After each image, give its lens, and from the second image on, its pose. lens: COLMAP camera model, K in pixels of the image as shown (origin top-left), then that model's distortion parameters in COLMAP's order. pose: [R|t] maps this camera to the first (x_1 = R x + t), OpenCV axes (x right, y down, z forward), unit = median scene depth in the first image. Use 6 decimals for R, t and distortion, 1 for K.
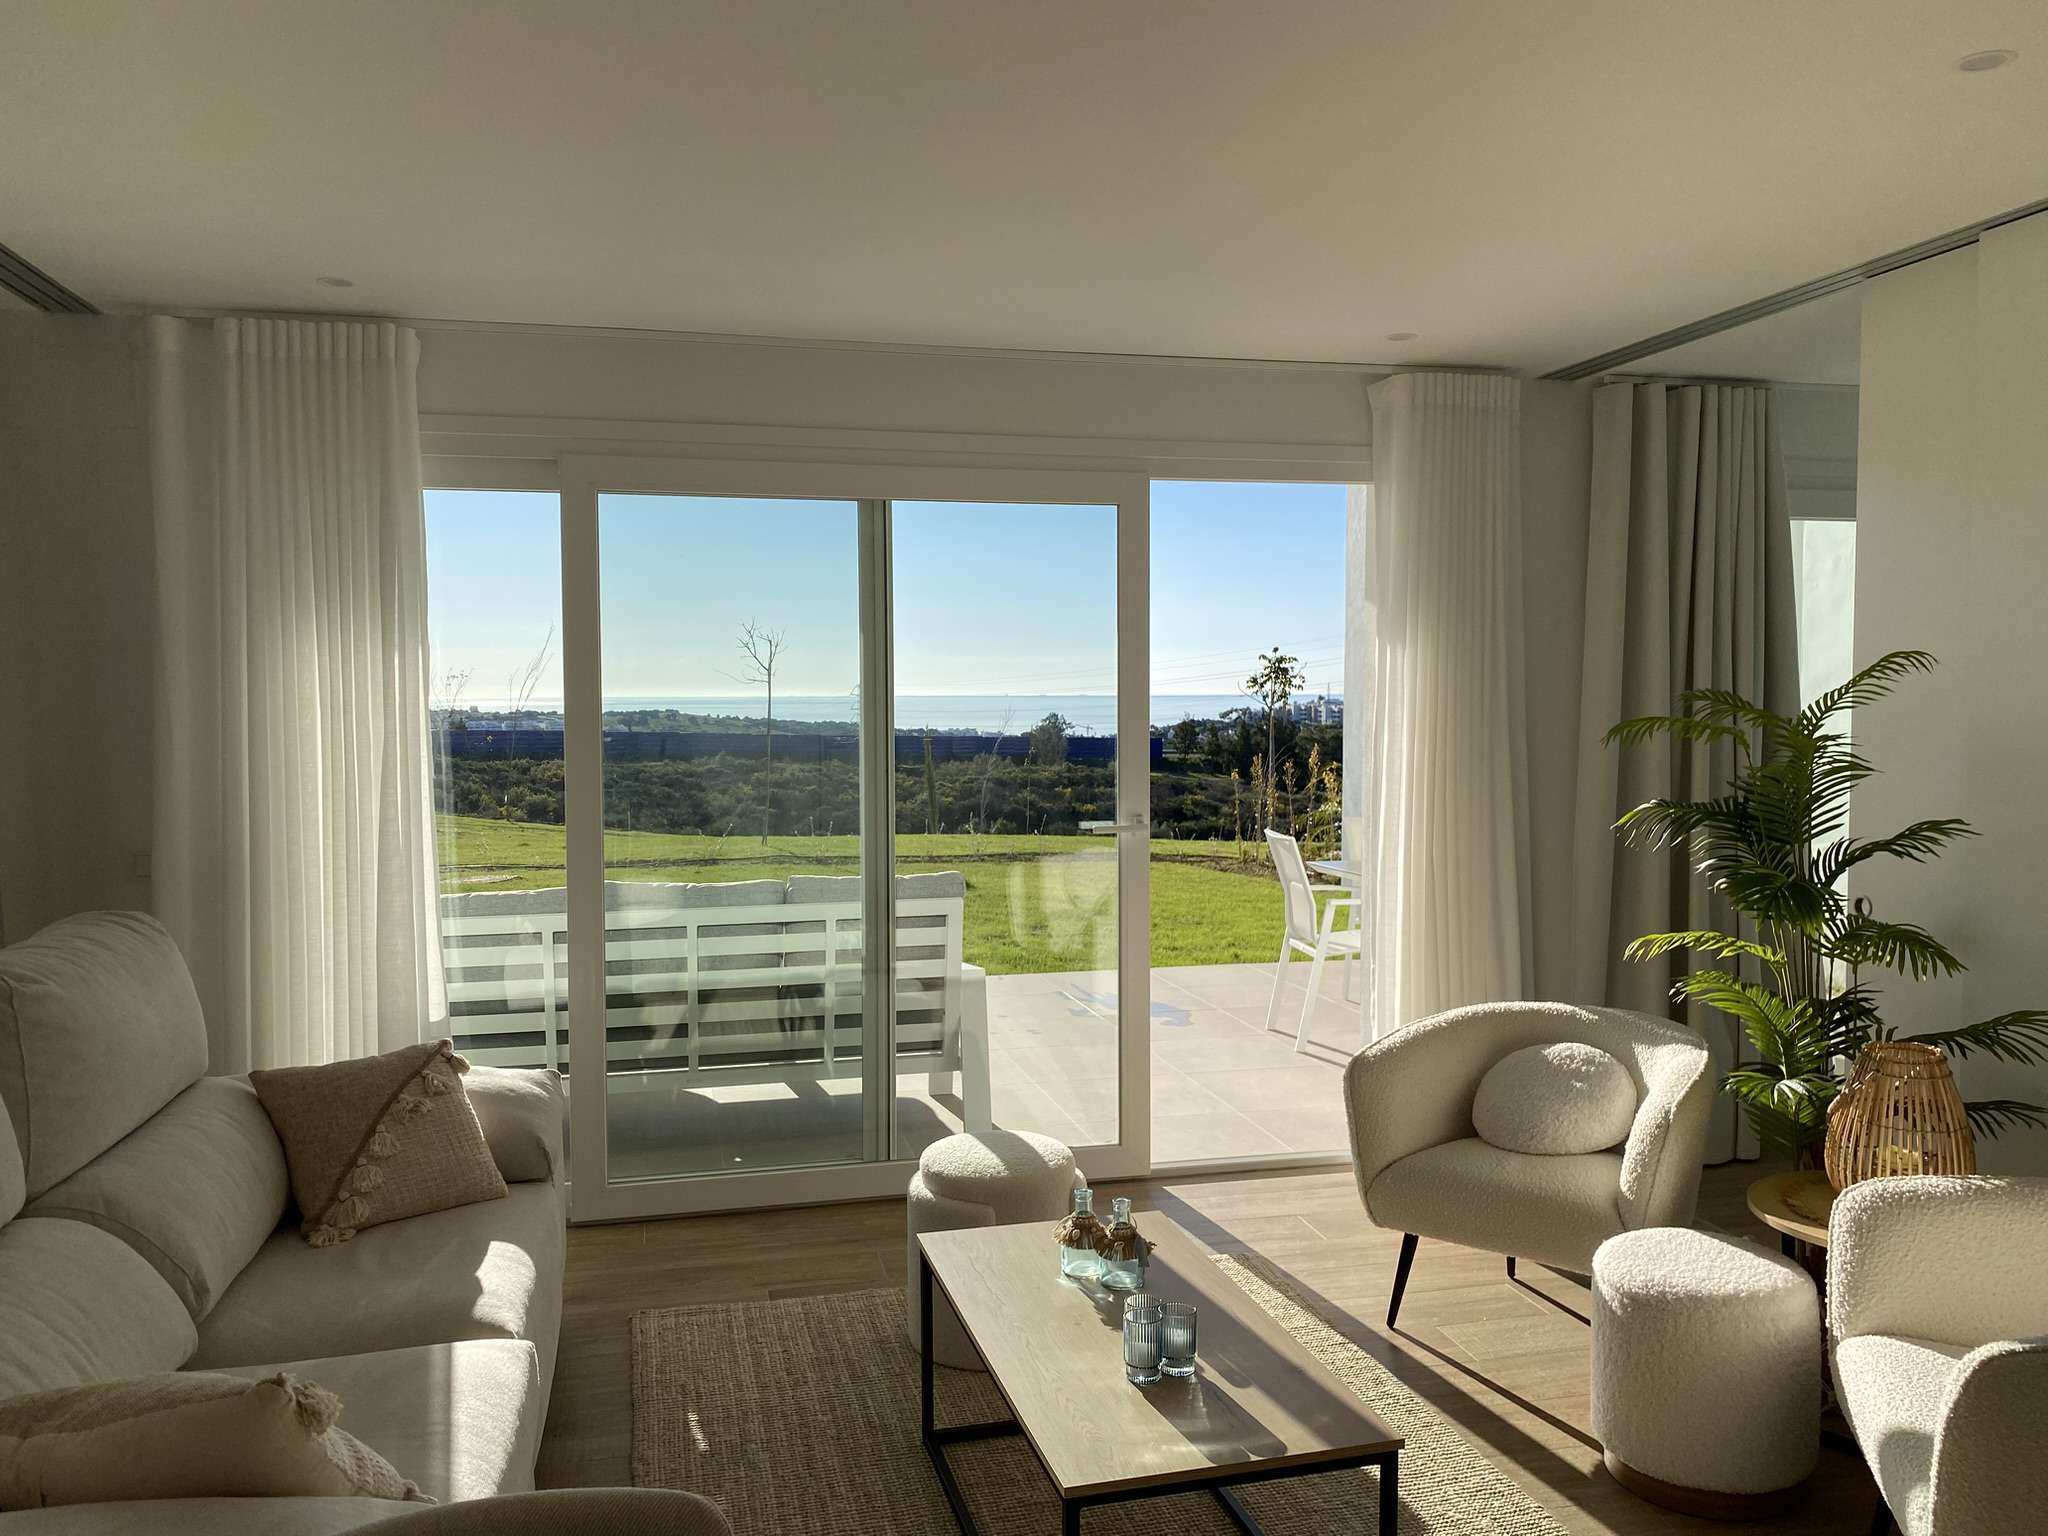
lens RADIAL K [[1541.2, 0, 1017.5], [0, 1541.2, 761.7], [0, 0, 1]] dist [0.051832, -0.069346]
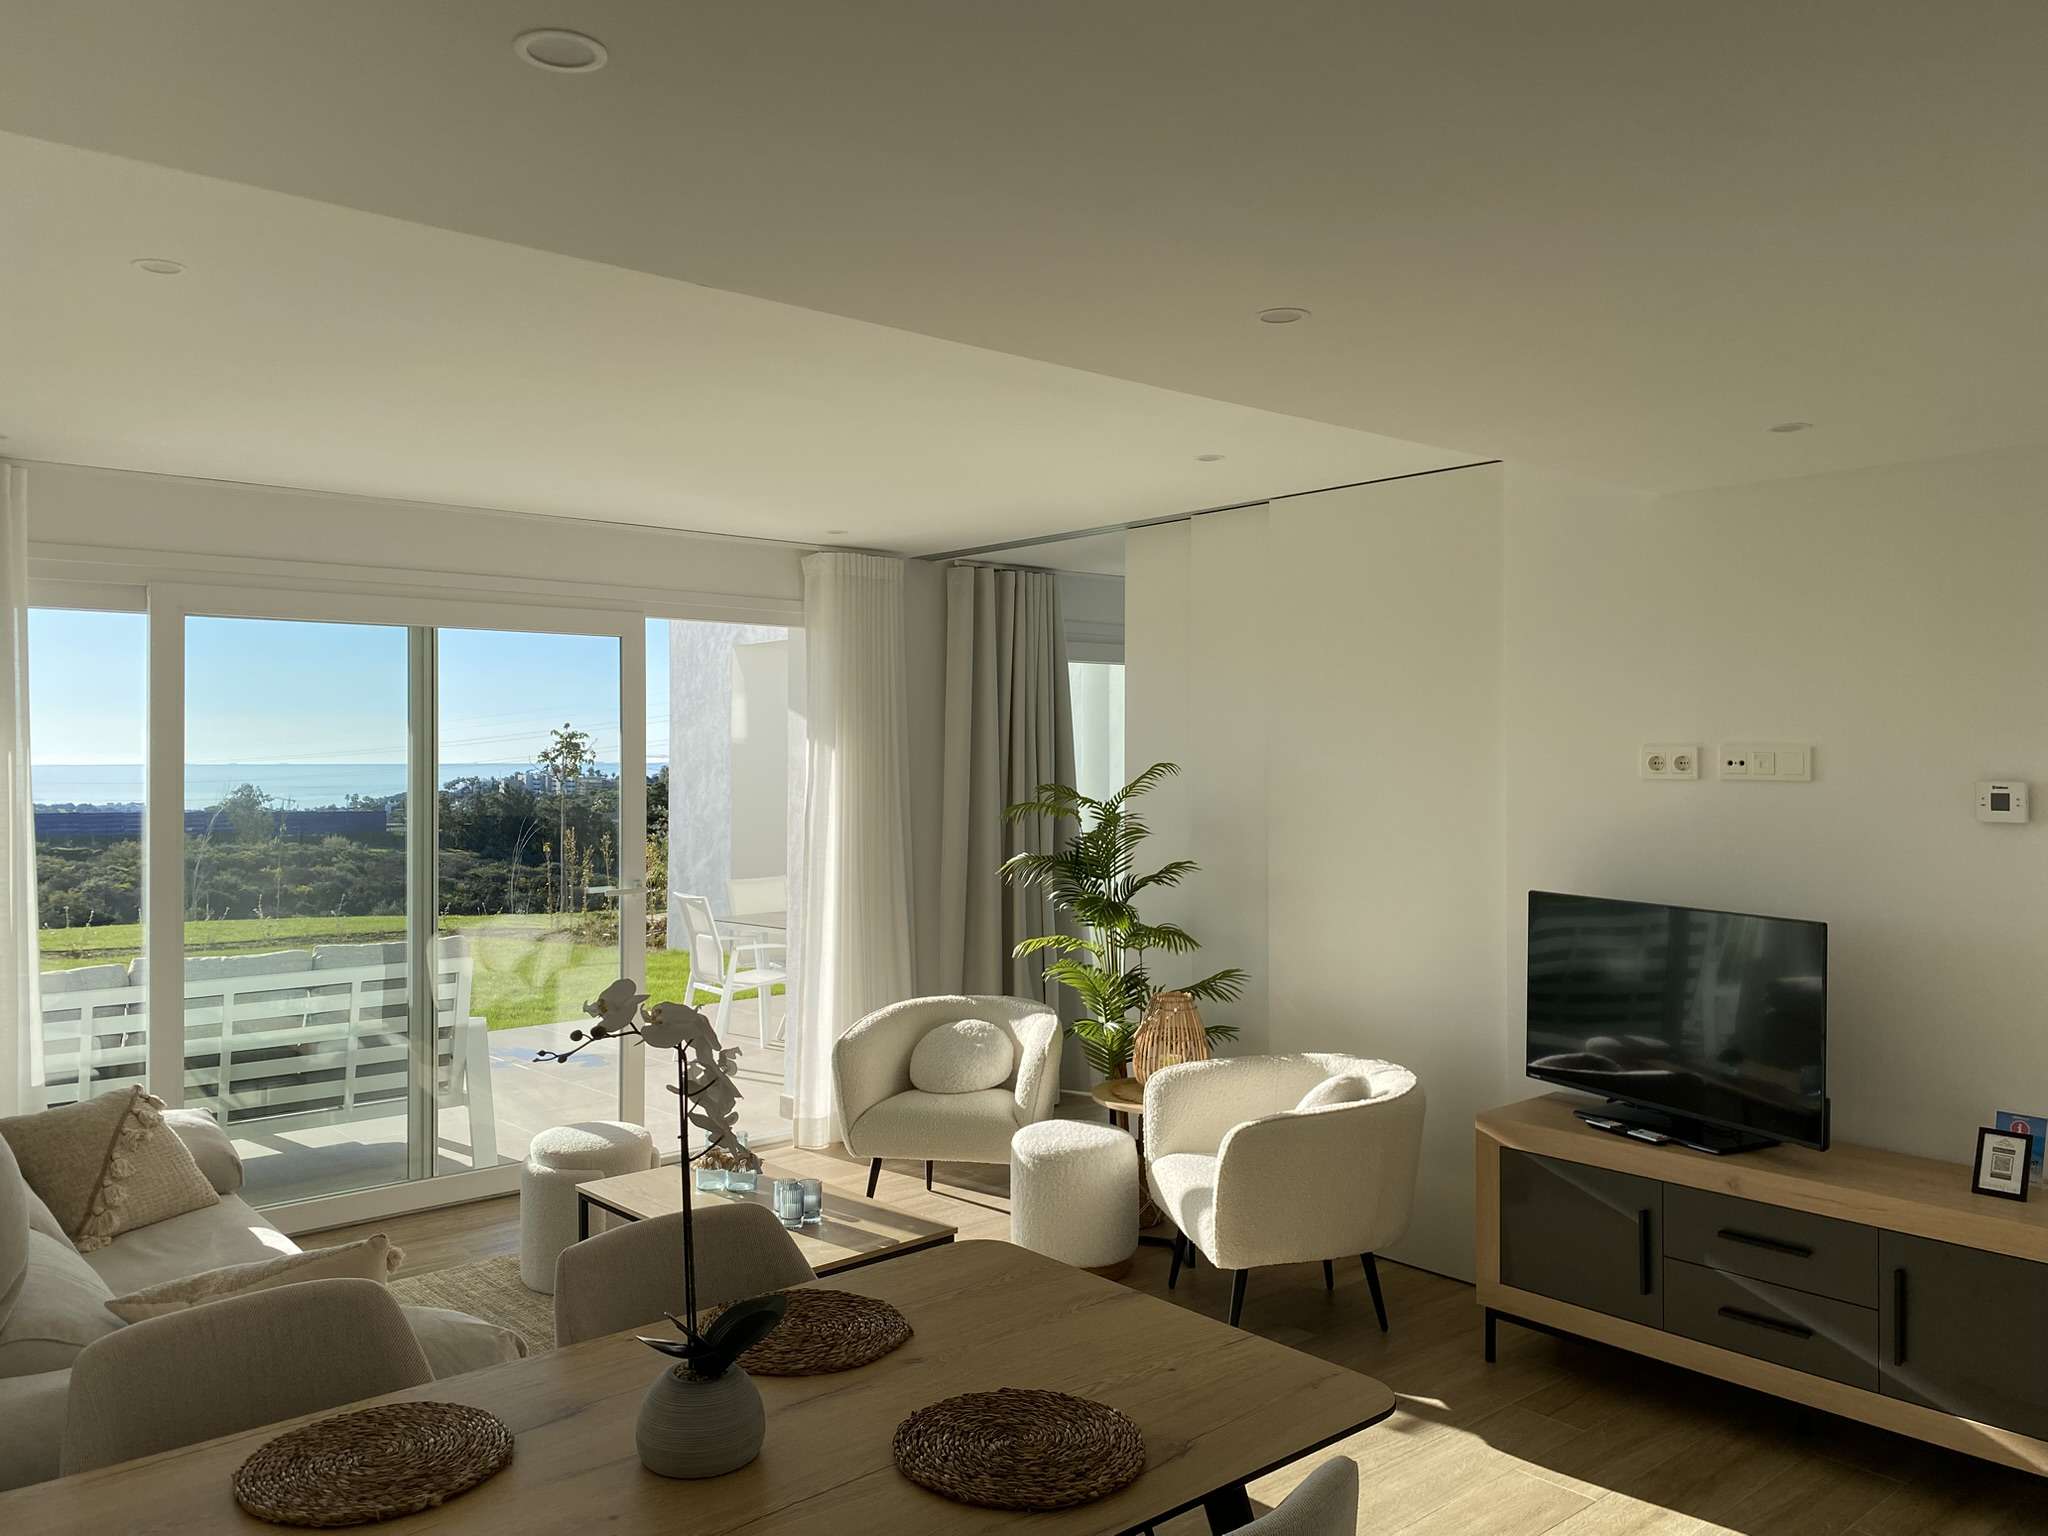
lens RADIAL K [[1541.2, 0, 1012.8], [0, 1541.2, 754.7], [0, 0, 1]] dist [0.051832, -0.069346]
pose [[0.885966, 0.002464, 0.463744, -0.299971], [0.020370, 0.998814, -0.044223, -0.007186], [-0.463302, 0.048627, 0.884865, -0.349571]]
